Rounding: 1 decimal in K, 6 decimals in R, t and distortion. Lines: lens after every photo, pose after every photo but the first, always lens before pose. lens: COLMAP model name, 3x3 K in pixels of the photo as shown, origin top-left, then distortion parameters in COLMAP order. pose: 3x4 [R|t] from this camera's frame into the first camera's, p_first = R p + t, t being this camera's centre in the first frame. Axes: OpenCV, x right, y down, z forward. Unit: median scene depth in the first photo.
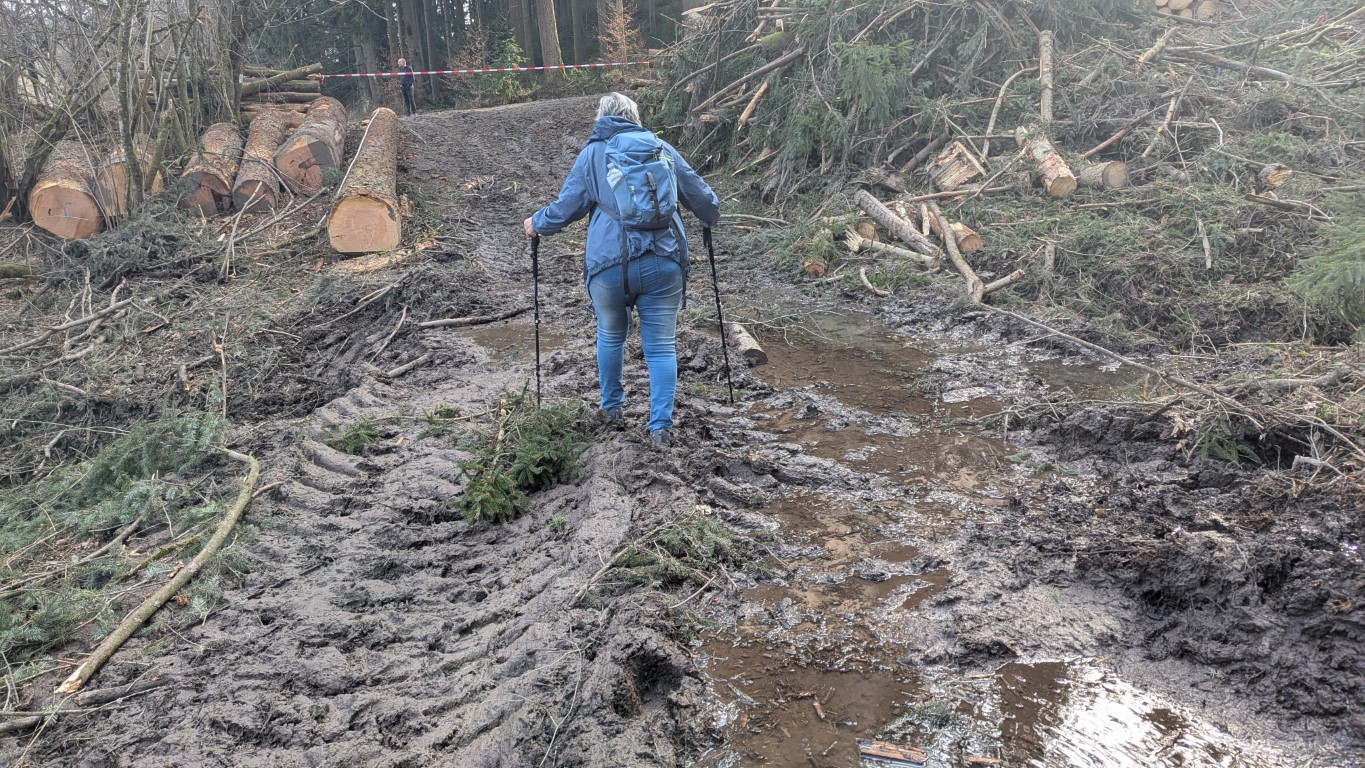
lens RADIAL K [[981.1, 0, 681.6], [0, 981.1, 384.7], [0, 0, 1]] dist [0.058421, -0.000087]
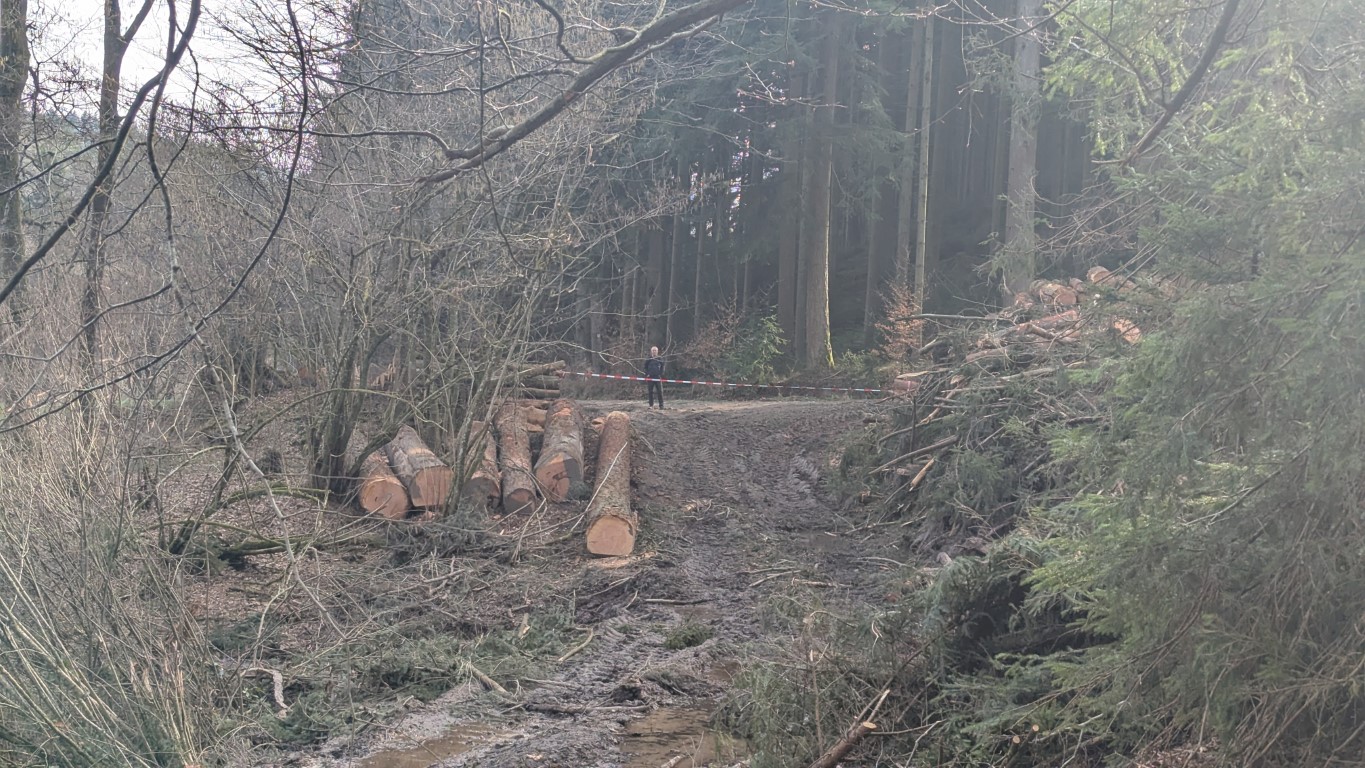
lens RADIAL K [[1923.0, 0, 682.2], [0, 1923.0, 383.4], [0, 0, 1]] dist [0.047909, 0.000000]
pose [[0.970918, 0.093457, -0.220416, 0.365493], [-0.143877, 0.963634, -0.225186, 0.234087], [0.191355, 0.250350, 0.949056, -1.653337]]
